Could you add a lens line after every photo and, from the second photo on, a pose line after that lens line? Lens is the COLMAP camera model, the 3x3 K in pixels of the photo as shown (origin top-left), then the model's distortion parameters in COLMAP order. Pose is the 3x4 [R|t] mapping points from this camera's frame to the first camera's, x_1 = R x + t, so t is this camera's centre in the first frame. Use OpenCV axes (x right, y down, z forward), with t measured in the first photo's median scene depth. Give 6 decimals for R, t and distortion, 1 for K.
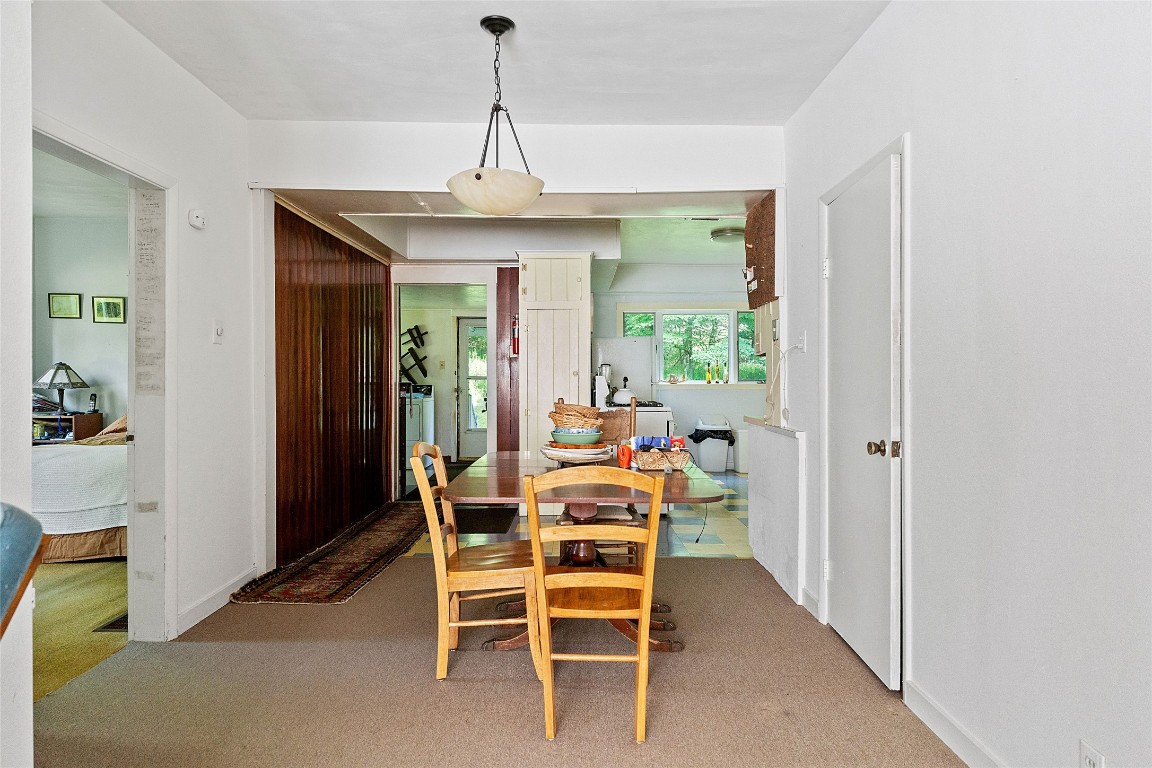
lens RADIAL K [[692.3, 0, 575.7], [0, 692.3, 375.9], [0, 0, 1]] dist [0.002835, 0.002191]
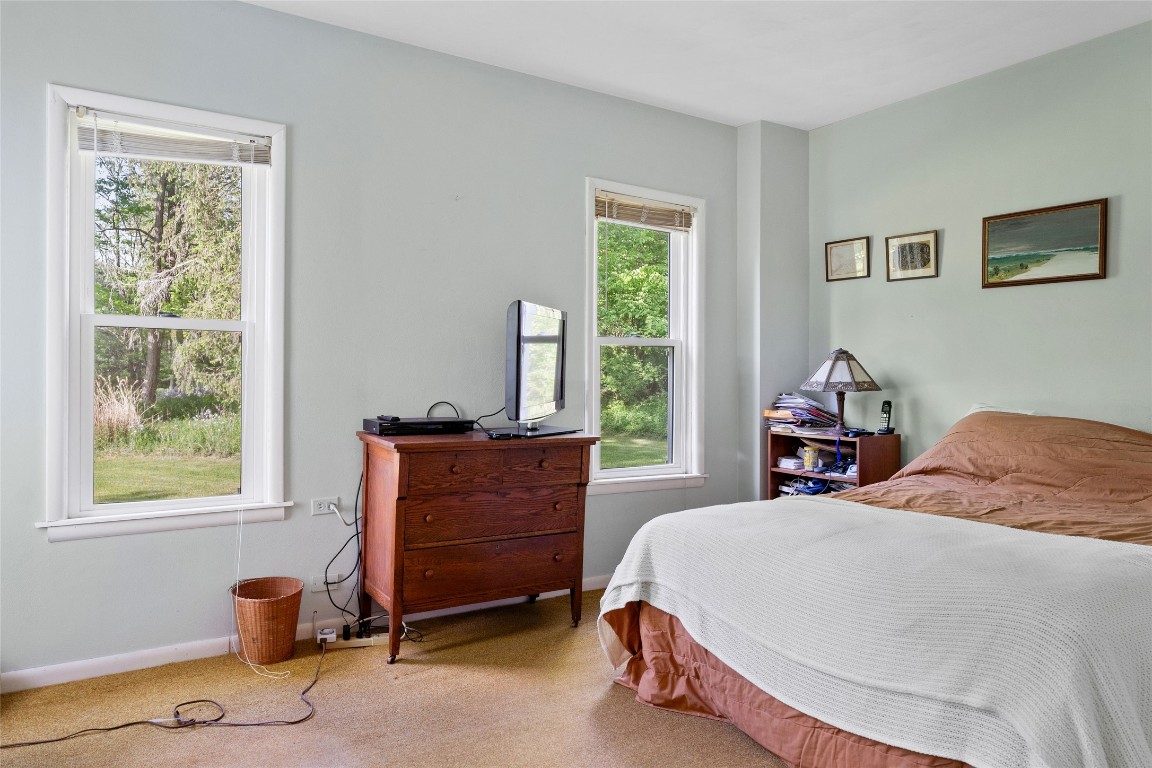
lens RADIAL K [[779.0, 0, 577.4], [0, 779.0, 376.4], [0, 0, 1]] dist [0.005103, 0.001335]
pose [[0.564658, 0.001958, -0.825322, -0.301124], [-0.004719, 0.999989, -0.000856, 0.006672], [0.825311, 0.004378, 0.564661, 0.414087]]
